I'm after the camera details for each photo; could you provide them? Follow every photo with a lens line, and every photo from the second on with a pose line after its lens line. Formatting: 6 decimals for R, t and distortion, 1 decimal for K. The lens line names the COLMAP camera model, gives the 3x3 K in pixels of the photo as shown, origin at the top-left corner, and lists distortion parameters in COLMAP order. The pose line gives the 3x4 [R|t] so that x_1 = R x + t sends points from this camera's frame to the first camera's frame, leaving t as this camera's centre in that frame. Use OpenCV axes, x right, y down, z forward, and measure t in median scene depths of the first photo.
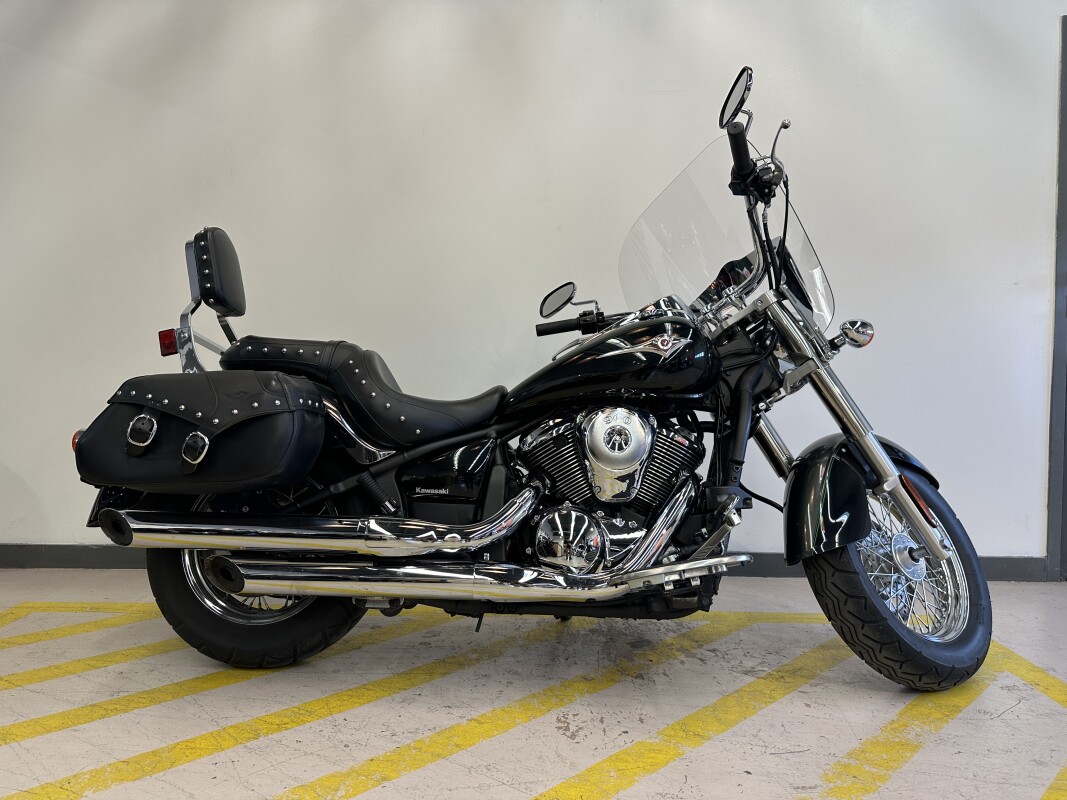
lens RADIAL K [[752.6, 0, 534.6], [0, 752.6, 406.7], [0, 0, 1]] dist [-0.001365, -0.016675]
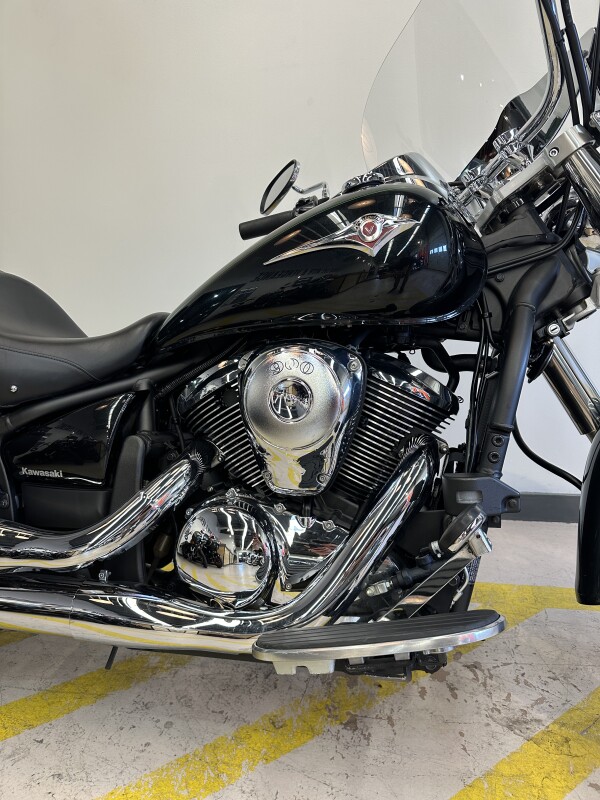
lens RADIAL K [[564.3, 0, 299.6], [0, 564.3, 405.4], [0, 0, 1]] dist [-0.001365, -0.016675]
pose [[0.982050, -0.009667, -0.188375, 0.186135], [0.042614, 0.984236, 0.171647, -0.028065], [0.183746, -0.176594, 0.966981, 0.508138]]
